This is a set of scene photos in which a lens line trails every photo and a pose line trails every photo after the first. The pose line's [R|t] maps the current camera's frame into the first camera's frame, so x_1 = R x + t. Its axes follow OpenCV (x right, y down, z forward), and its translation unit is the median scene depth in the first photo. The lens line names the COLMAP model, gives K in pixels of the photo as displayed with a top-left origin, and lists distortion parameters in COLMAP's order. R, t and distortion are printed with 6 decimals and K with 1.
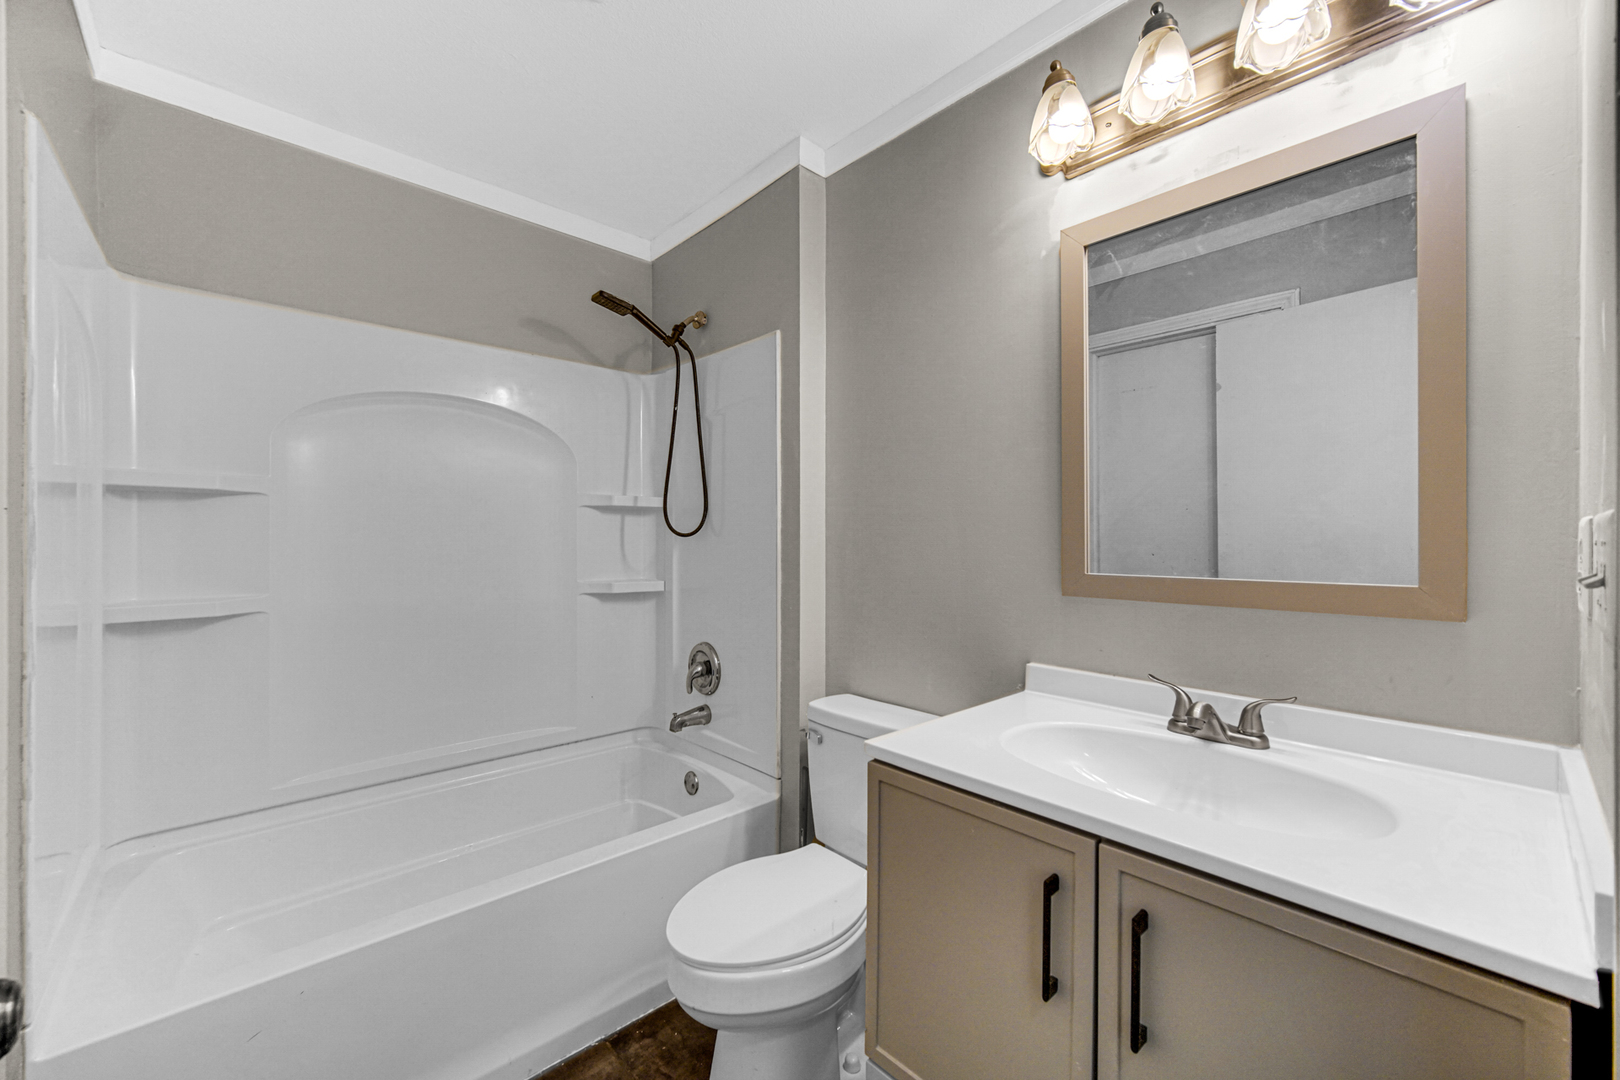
lens RADIAL K [[643.5, 0, 811.3], [0, 643.5, 542.1], [0, 0, 1]] dist [-0.001713, -0.000539]
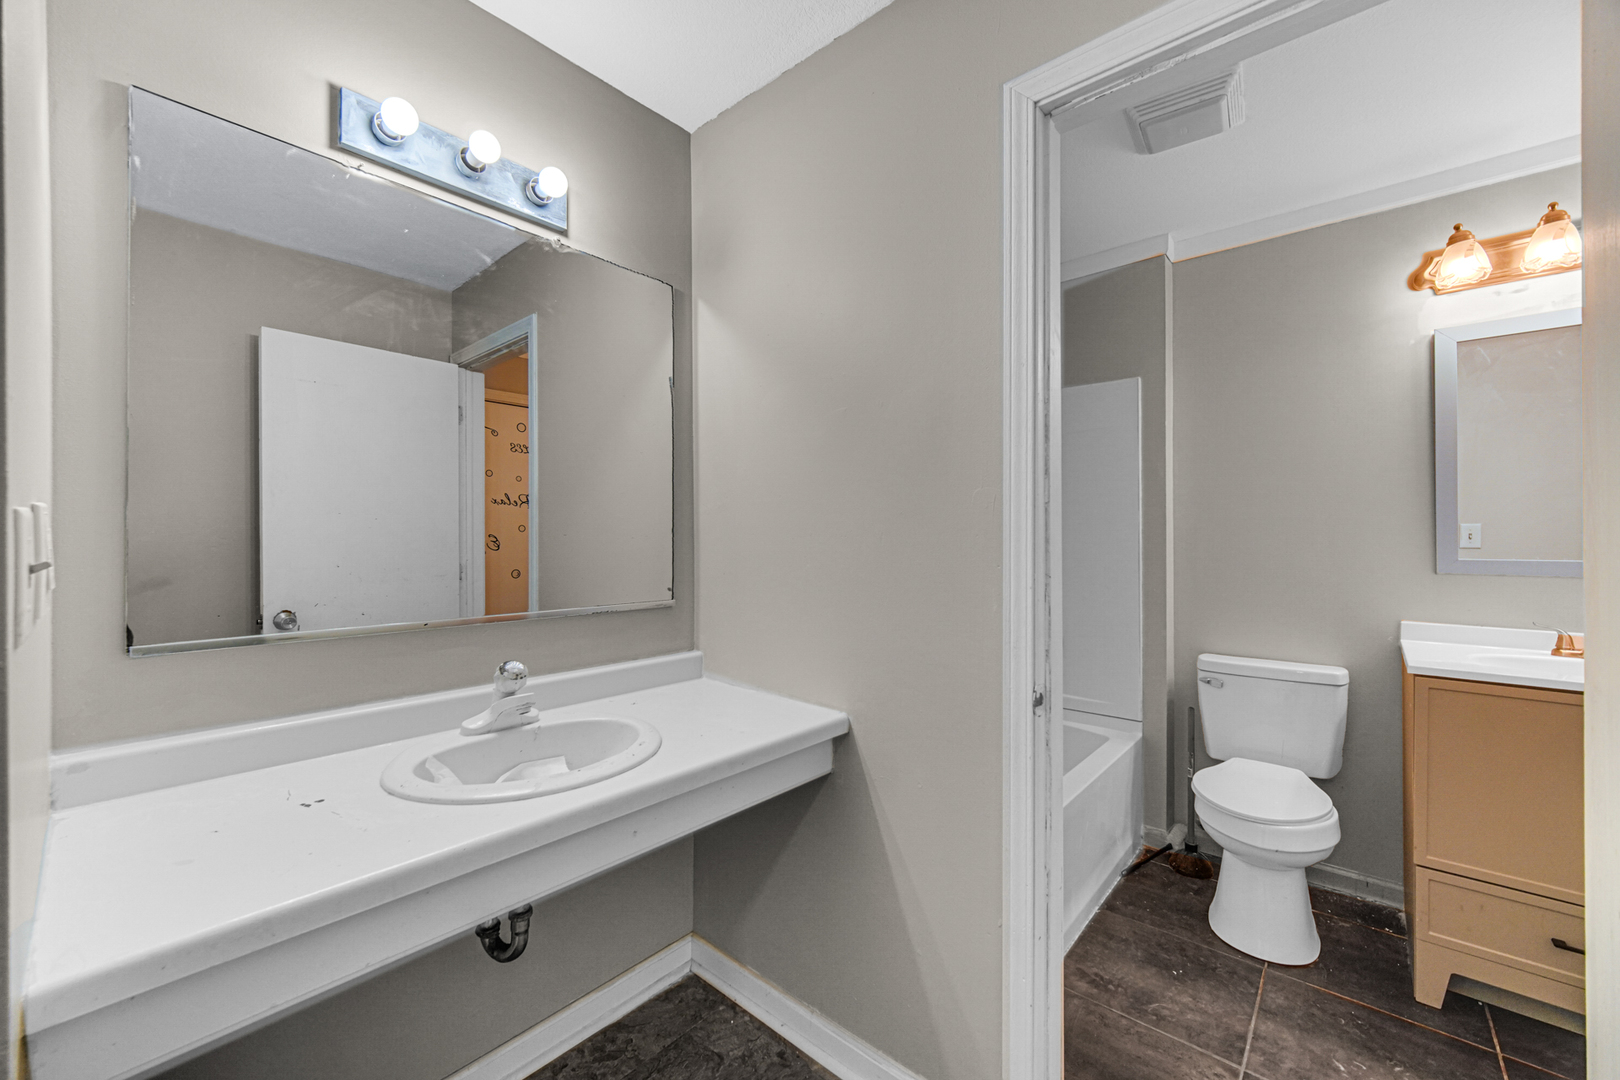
lens RADIAL K [[643.5, 0, 809.2], [0, 643.5, 535.3], [0, 0, 1]] dist [-0.001713, -0.000539]
pose [[0.994748, -0.003282, 0.102305, -1.303600], [0.004413, 0.999932, -0.010835, 0.003686], [-0.102263, 0.011230, 0.994694, -0.353363]]
